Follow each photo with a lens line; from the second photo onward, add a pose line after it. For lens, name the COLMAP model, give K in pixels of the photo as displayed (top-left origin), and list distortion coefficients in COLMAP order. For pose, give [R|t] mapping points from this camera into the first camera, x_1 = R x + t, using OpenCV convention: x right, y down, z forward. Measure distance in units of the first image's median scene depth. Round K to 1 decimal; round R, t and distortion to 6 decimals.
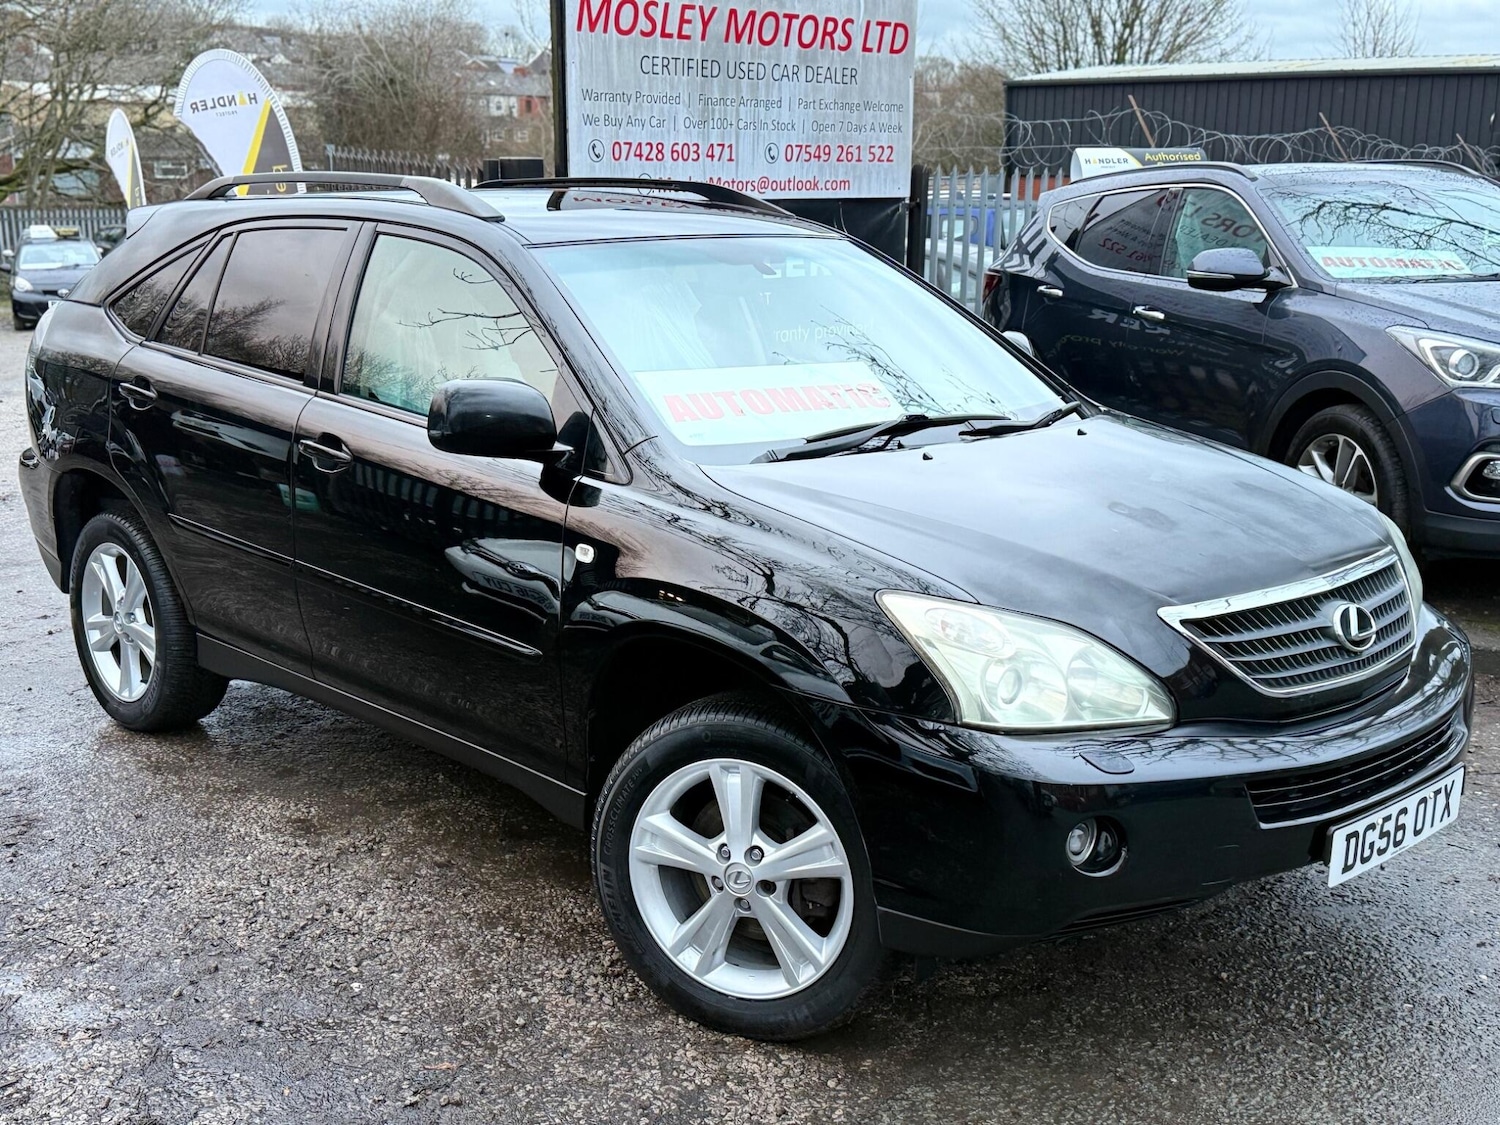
lens RADIAL K [[1729.9, 0, 761.5], [0, 1729.9, 567.0], [0, 0, 1]] dist [0.093688, 0.000000]
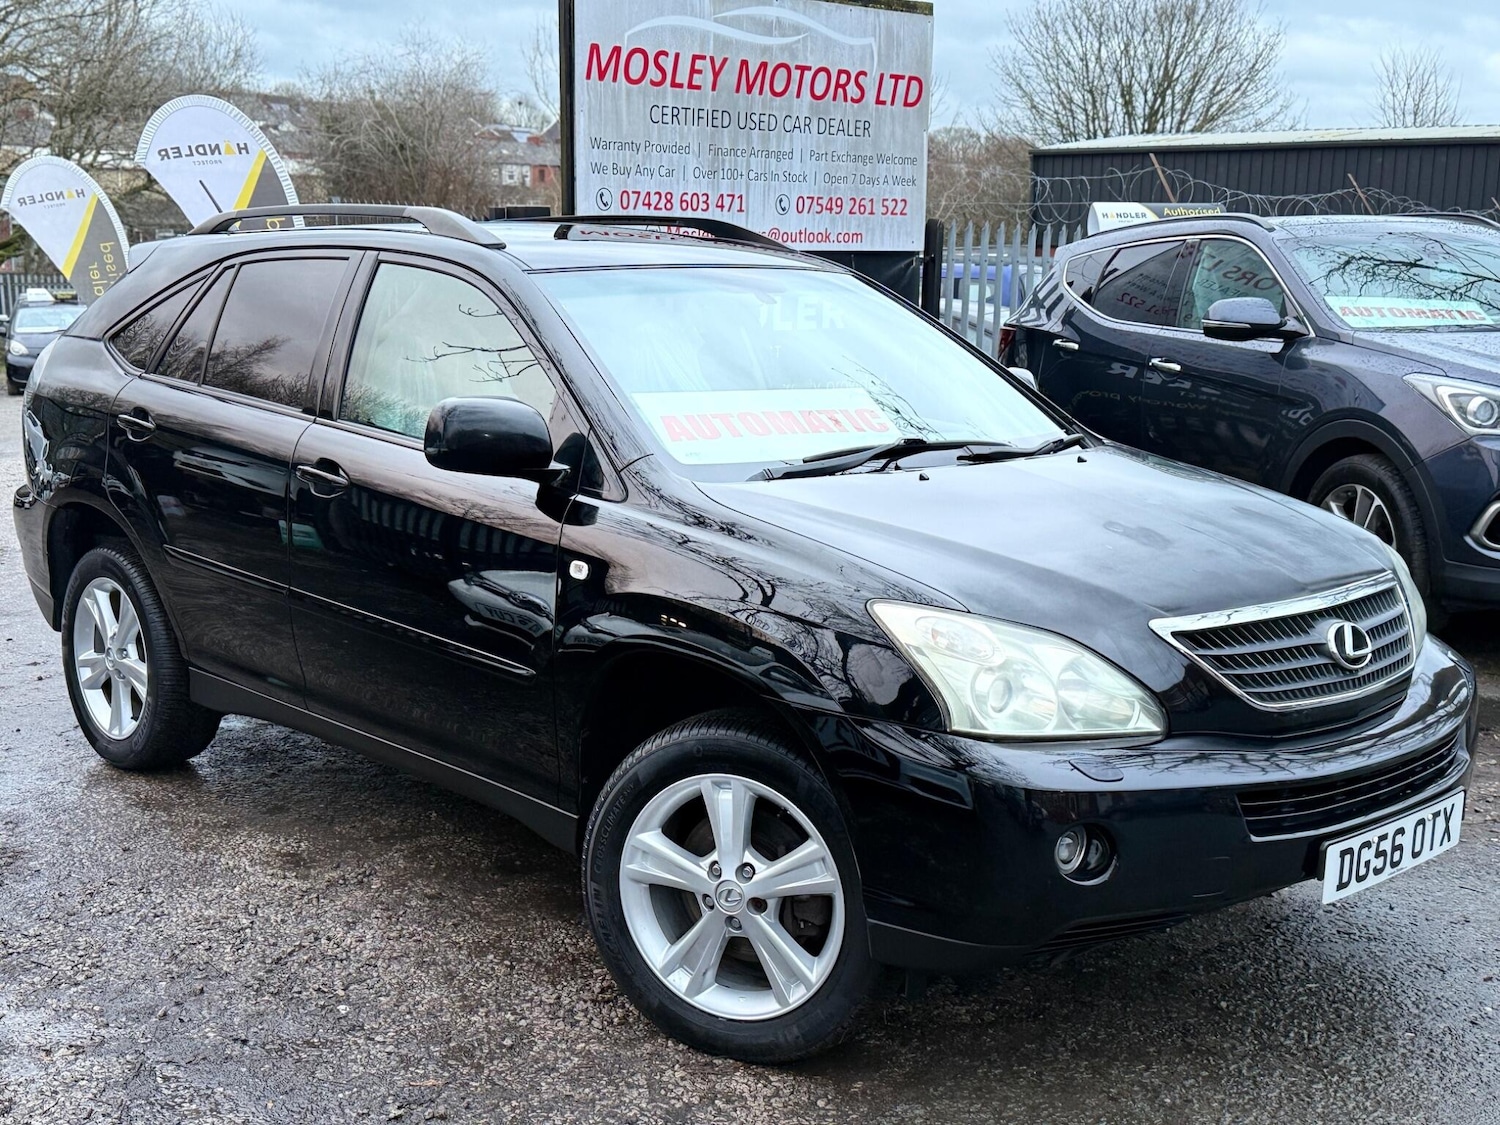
lens RADIAL K [[1809.4, 0, 760.5], [0, 1809.4, 569.0], [0, 0, 1]] dist [0.104272, 0.000000]
pose [[0.999920, 0.007168, -0.010455, 0.011718], [-0.007652, 0.998866, -0.046985, 0.034671], [0.010106, 0.047061, 0.998841, -0.037180]]
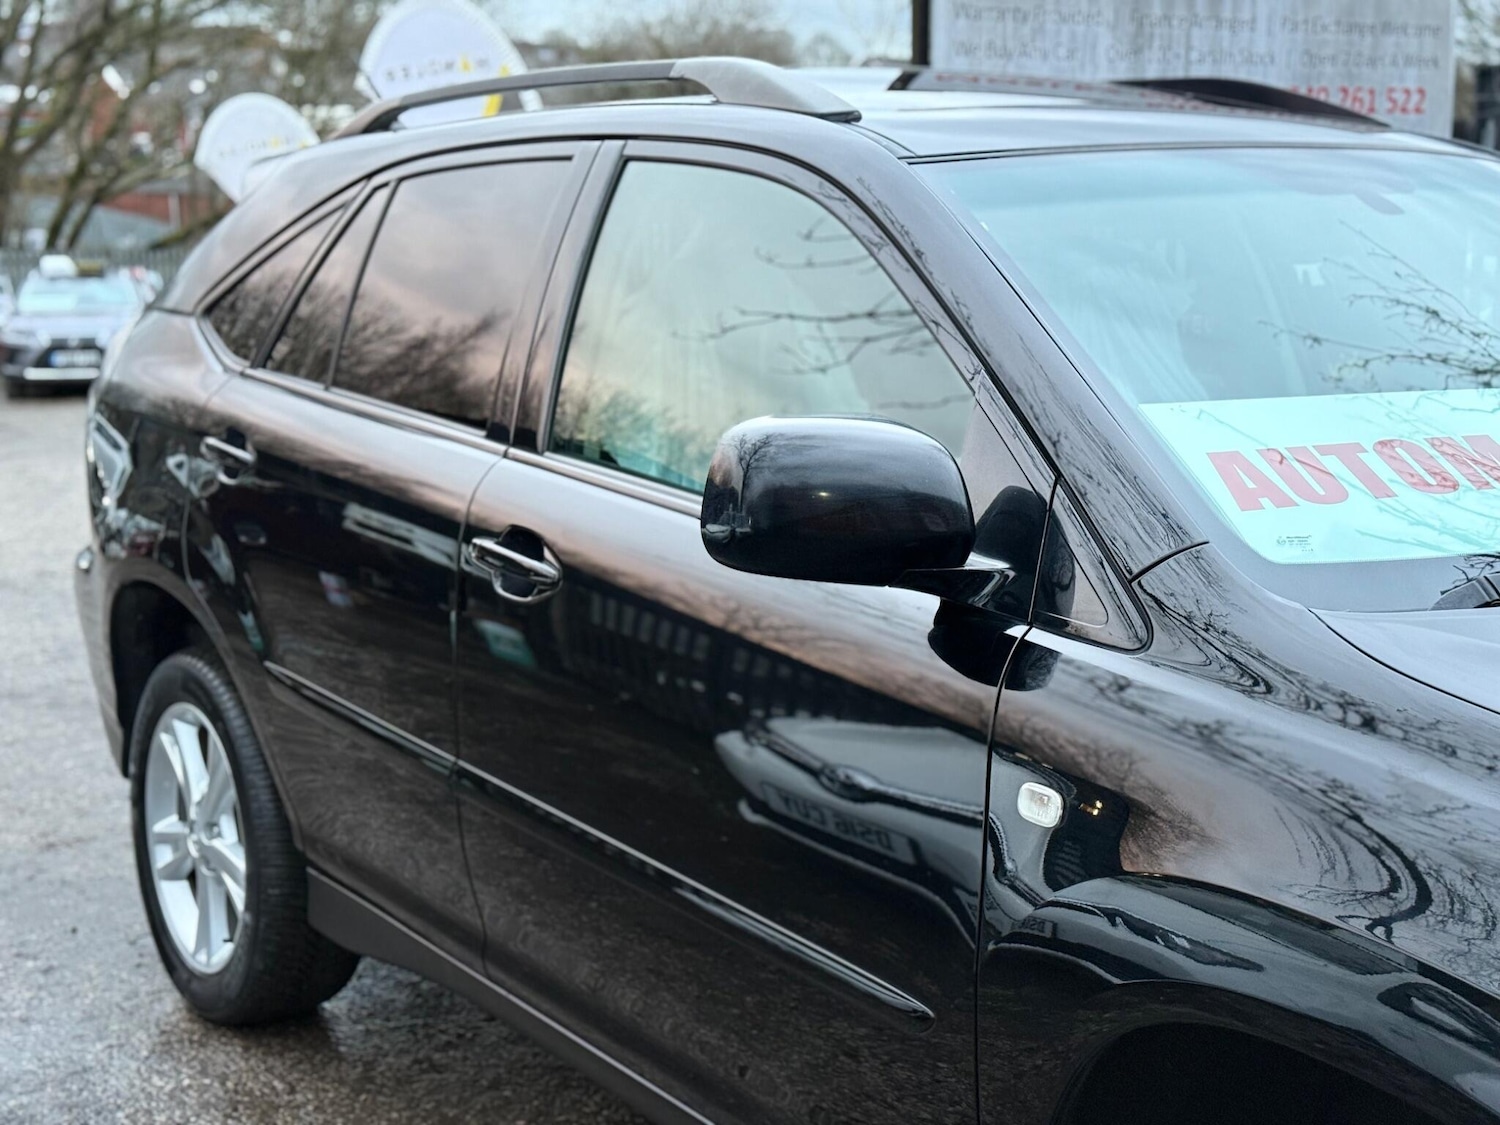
lens RADIAL K [[2137.7, 0, 748.4], [0, 2137.7, 545.8], [0, 0, 1]] dist [0.114883, 0.000000]
pose [[0.985205, 0.012617, -0.170914, -0.072488], [-0.023795, 0.997697, -0.063513, -0.032574], [0.169719, 0.066640, 0.983237, 0.387633]]
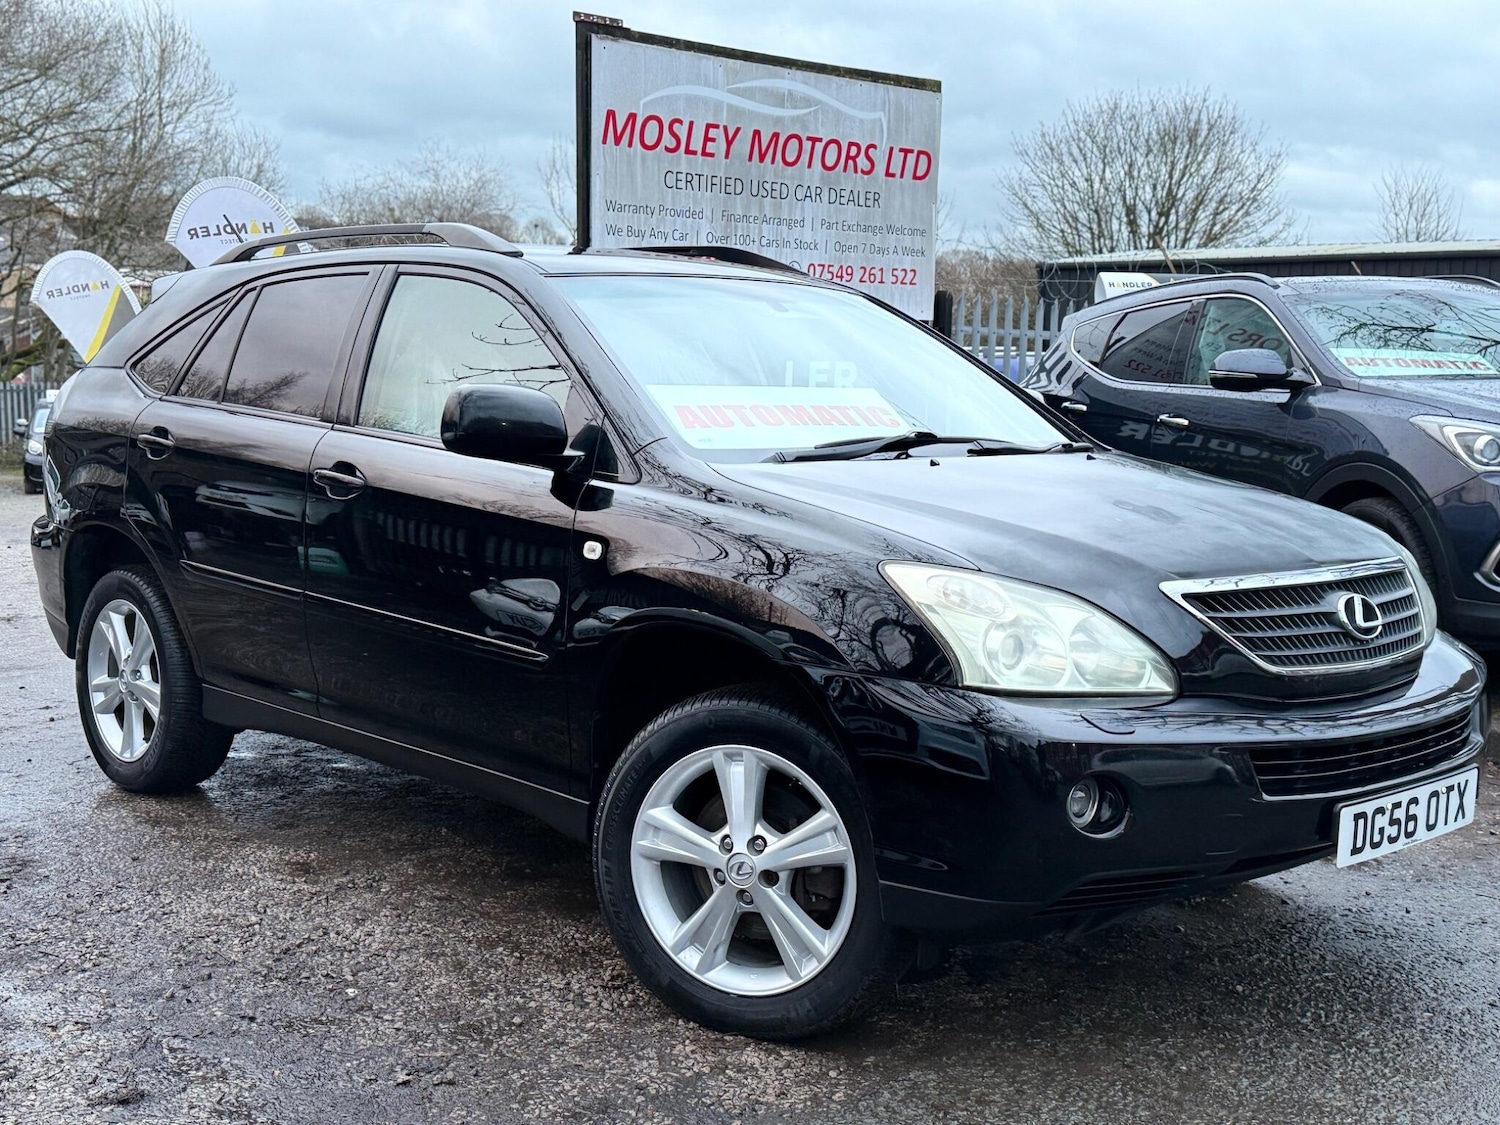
lens RADIAL K [[1809.4, 0, 762.3], [0, 1809.4, 567.5], [0, 0, 1]] dist [0.104272, 0.000000]
pose [[0.999840, 0.008742, -0.015605, 0.011327], [-0.010453, 0.993517, -0.113201, 0.105017], [0.014514, 0.113346, 0.993450, -0.038028]]
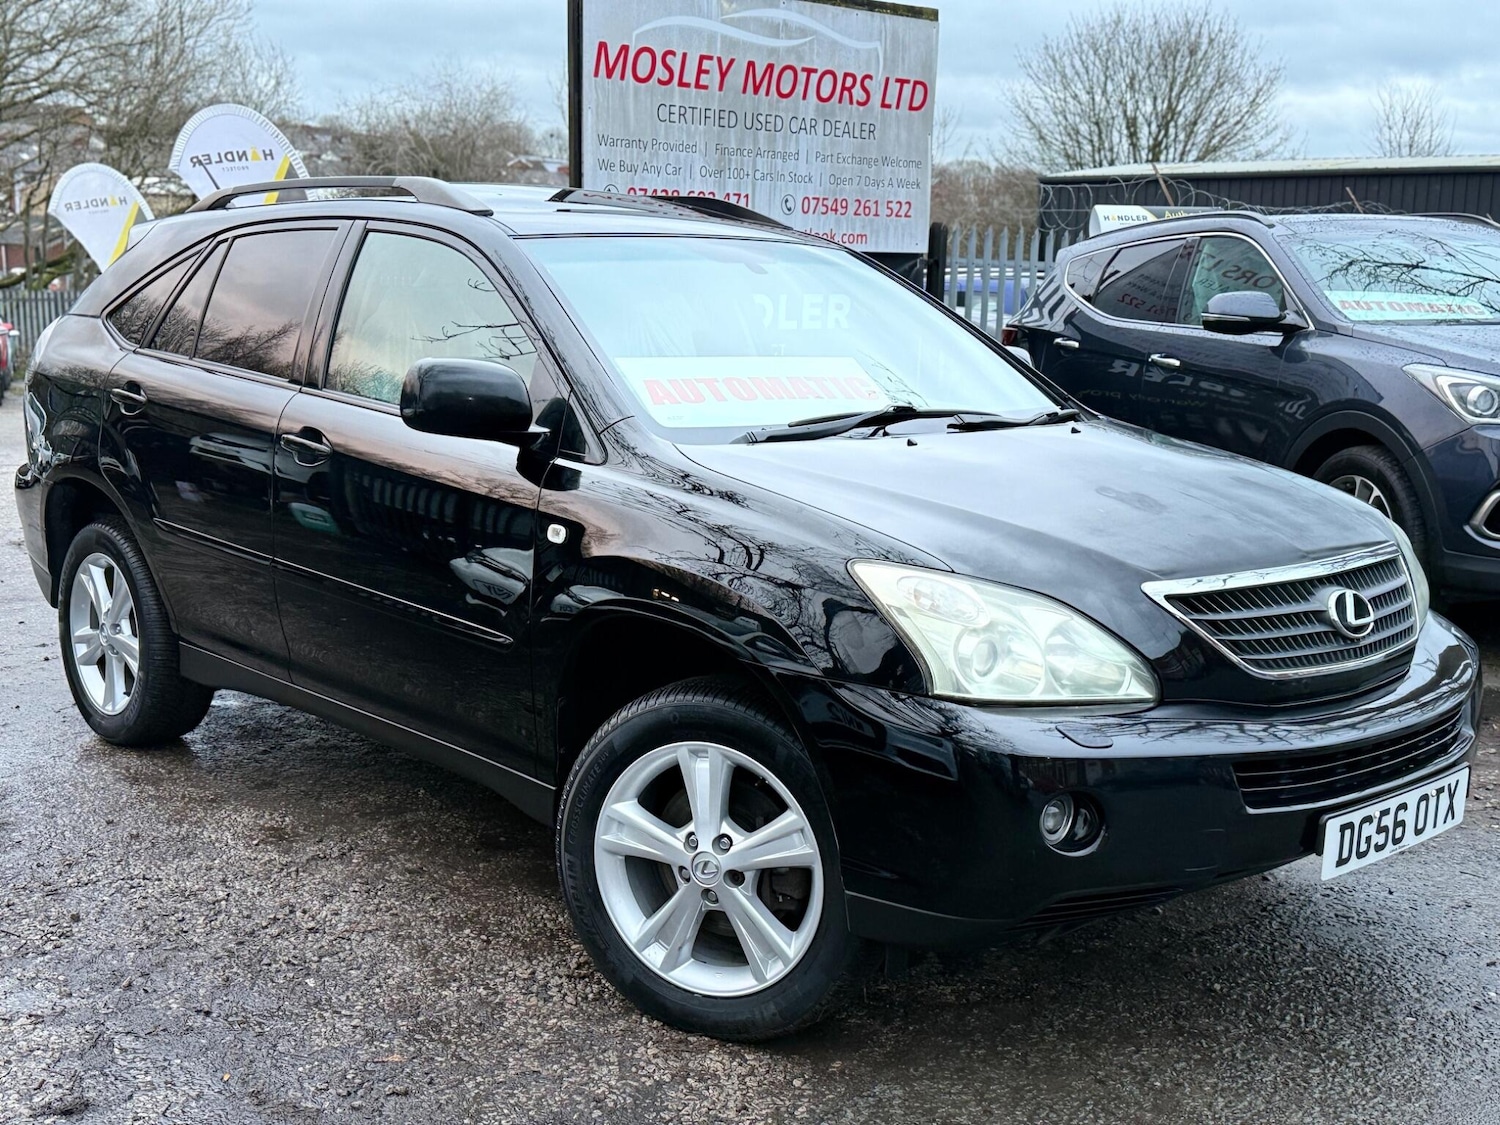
lens RADIAL K [[1729.9, 0, 752.3], [0, 1729.9, 570.3], [0, 0, 1]] dist [0.093688, 0.000000]
pose [[0.999568, 0.014830, -0.025371, 0.028754], [-0.016178, 0.998421, -0.053793, 0.055255], [0.024534, 0.054180, 0.998230, 0.027873]]
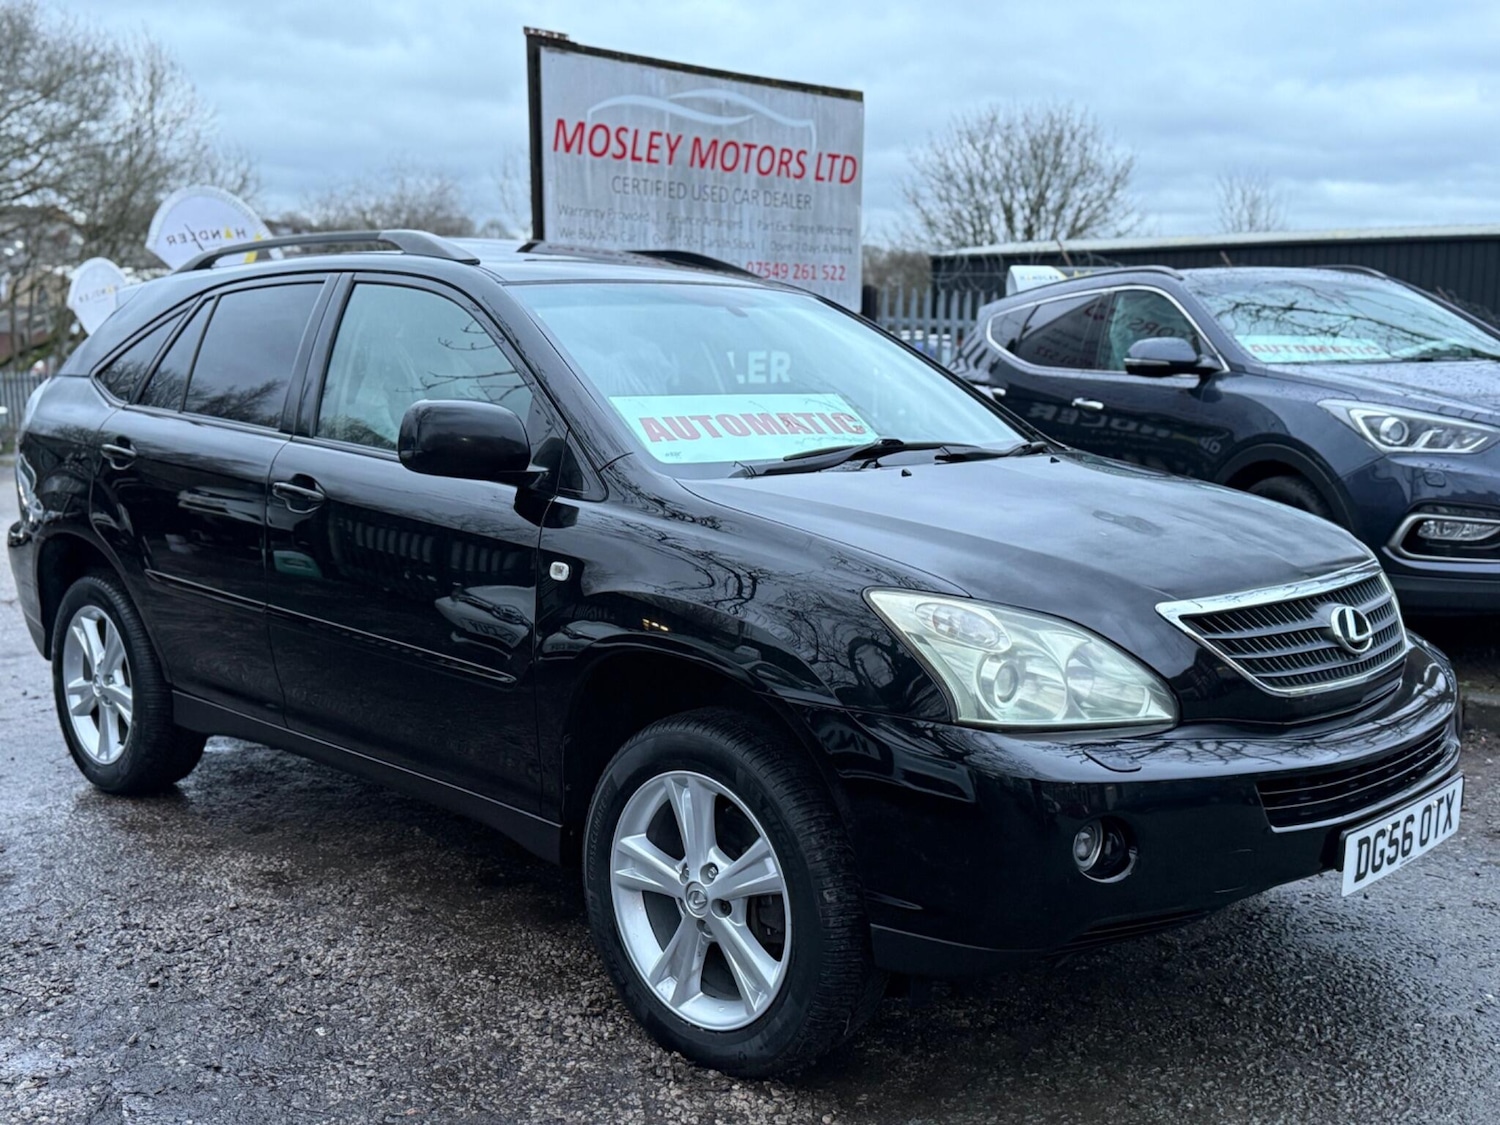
lens RADIAL K [[1542.8, 0, 763.3], [0, 1542.8, 574.6], [0, 0, 1]] dist [0.058006, 0.000000]
pose [[0.999528, -0.011389, 0.028536, -0.011349], [0.013540, 0.996988, -0.076371, 0.053927], [-0.027581, 0.076721, 0.996671, 0.115603]]
